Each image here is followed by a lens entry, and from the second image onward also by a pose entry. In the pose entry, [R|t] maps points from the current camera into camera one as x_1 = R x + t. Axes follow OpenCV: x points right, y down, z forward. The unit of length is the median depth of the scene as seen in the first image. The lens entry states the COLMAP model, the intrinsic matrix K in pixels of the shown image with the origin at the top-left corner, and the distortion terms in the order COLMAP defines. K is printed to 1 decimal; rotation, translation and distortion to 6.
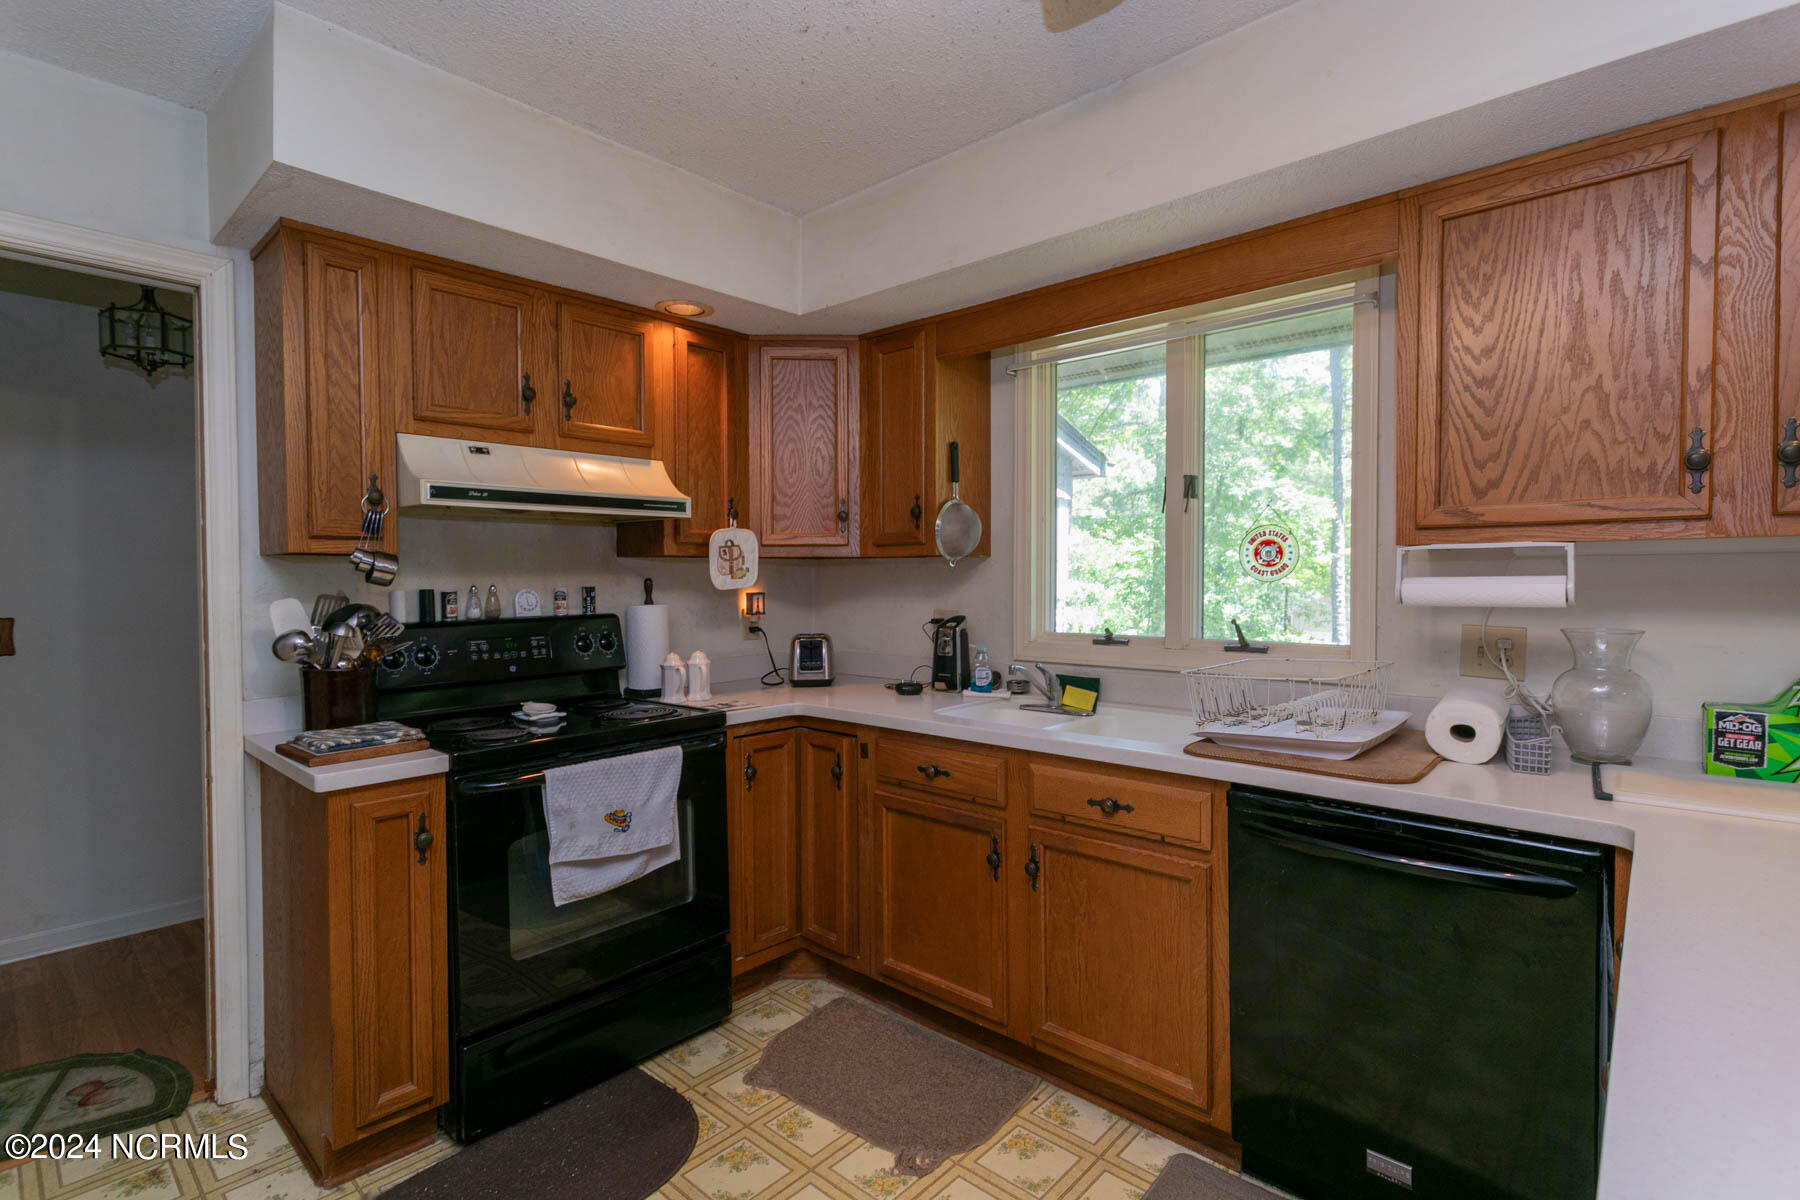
lens RADIAL K [[853.8, 0, 898.9], [0, 853.8, 595.6], [0, 0, 1]] dist [0.000643, 0.001643]
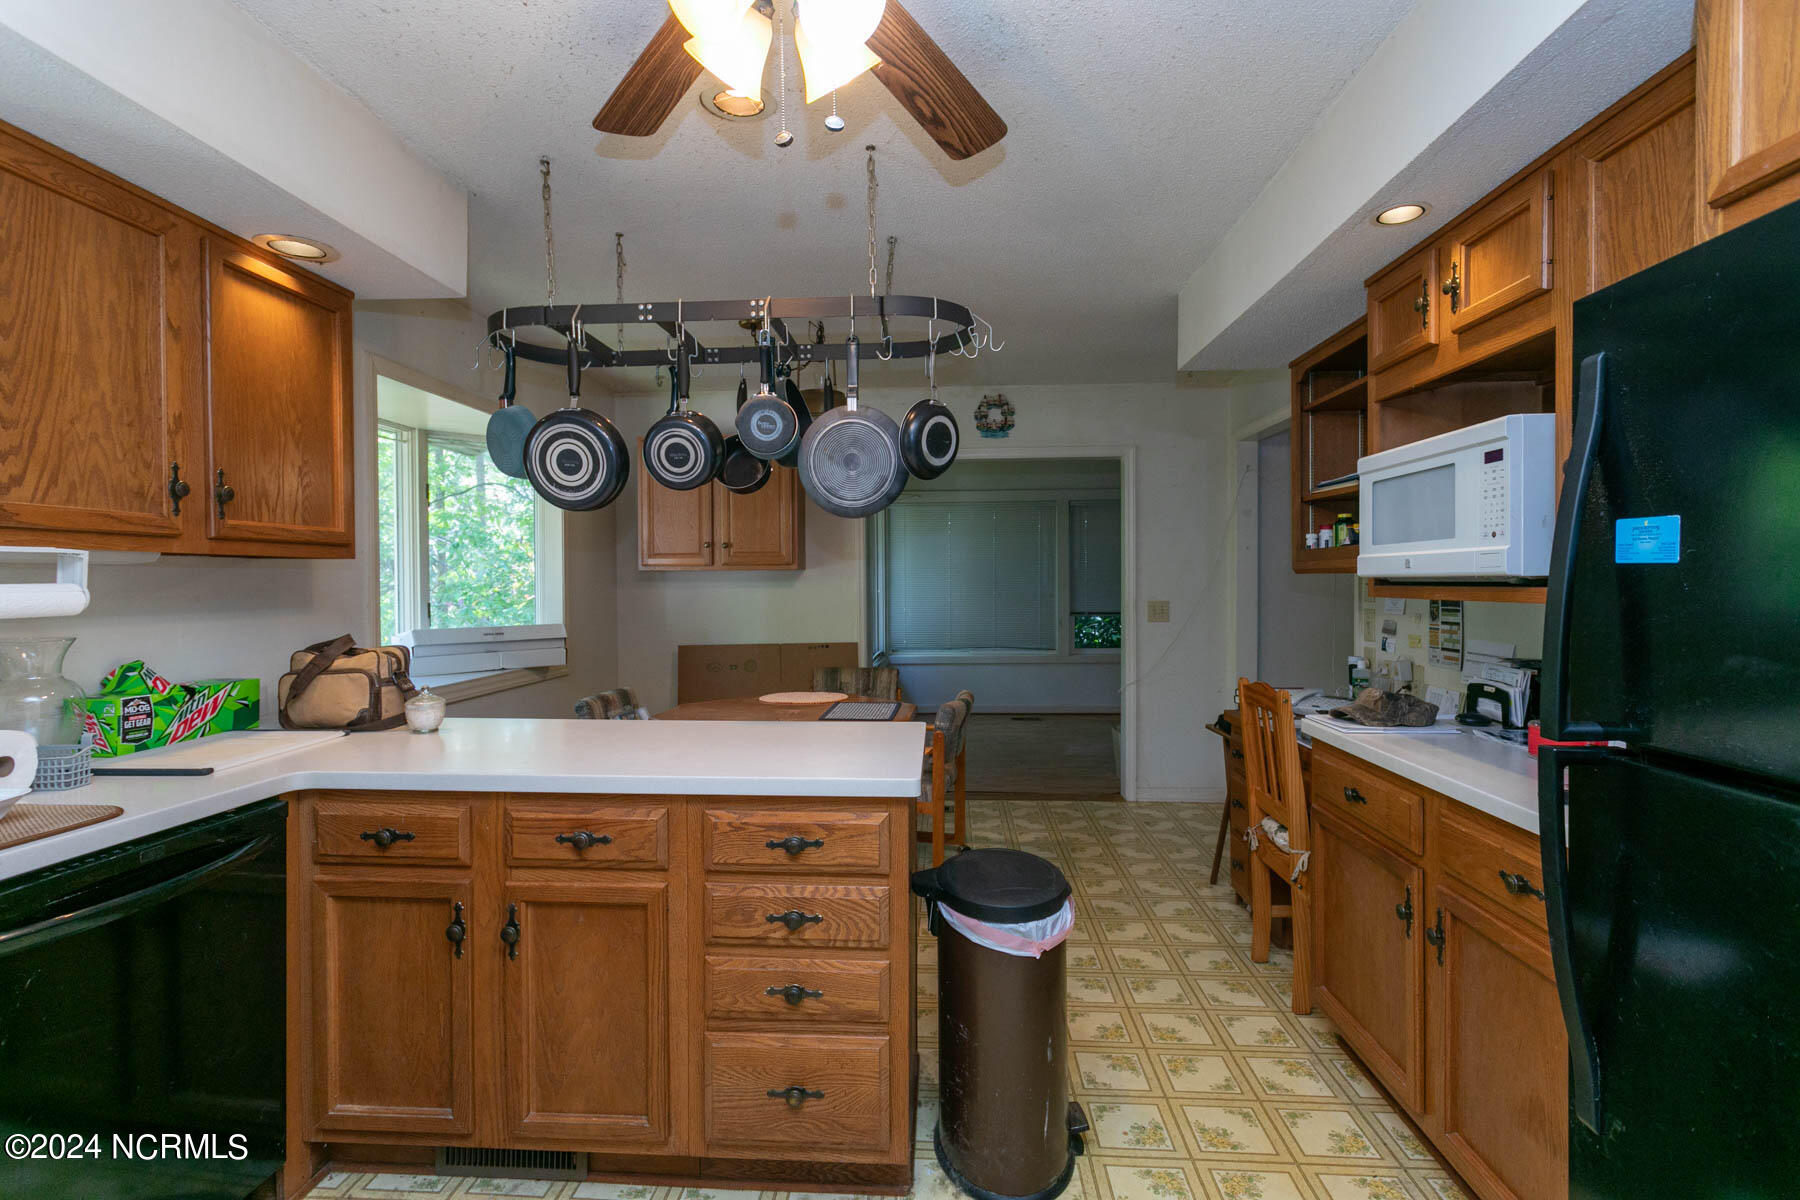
lens RADIAL K [[853.8, 0, 898.9], [0, 853.8, 595.6], [0, 0, 1]] dist [0.000643, 0.001643]
pose [[-0.623380, -0.006984, 0.781888, -0.587941], [0.023625, 0.999335, 0.027762, -0.013738], [-0.781562, 0.035779, -0.622800, 0.851042]]
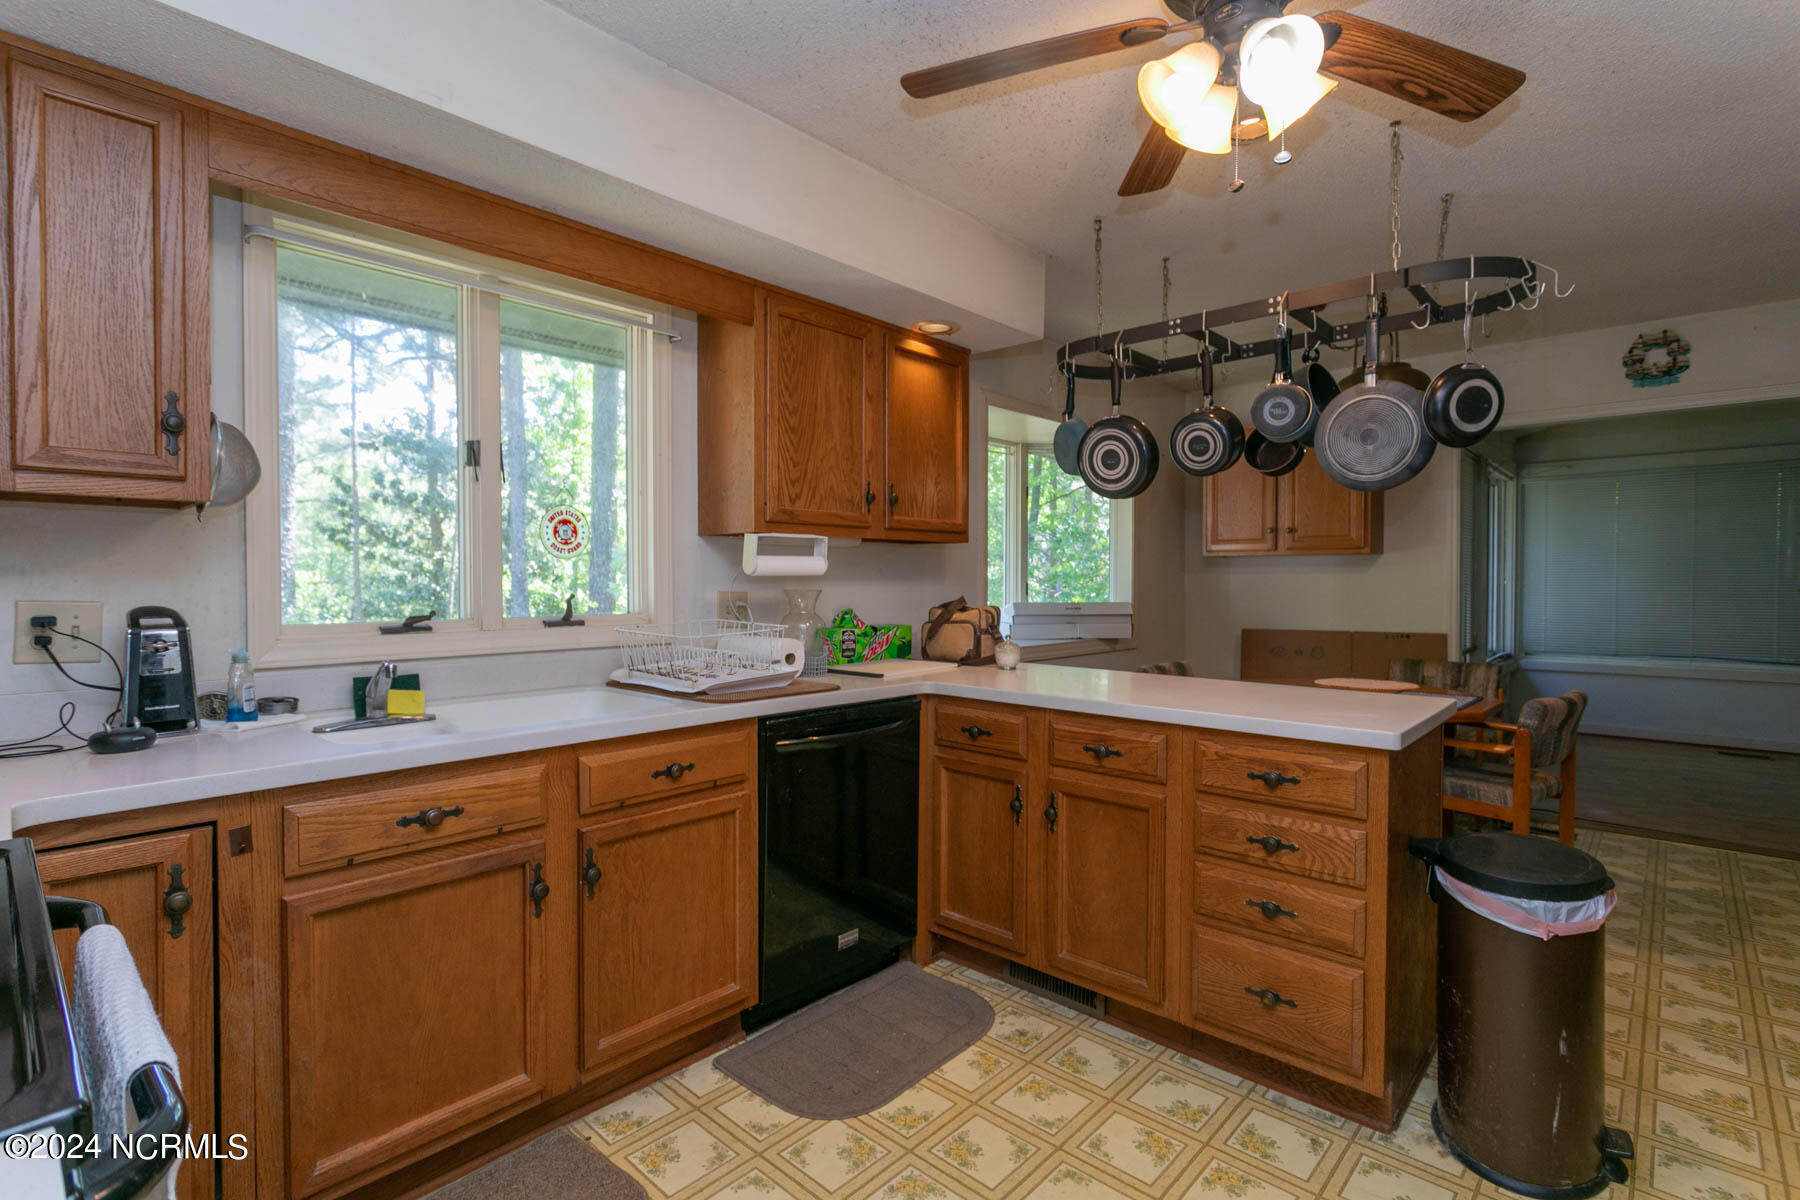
lens RADIAL K [[853.8, 0, 898.9], [0, 853.8, 595.6], [0, 0, 1]] dist [0.000643, 0.001643]
pose [[0.005133, -0.016285, 0.999854, -0.877269], [0.021610, 0.999636, 0.016170, 0.029452], [-0.999753, 0.021524, 0.005483, 0.822182]]
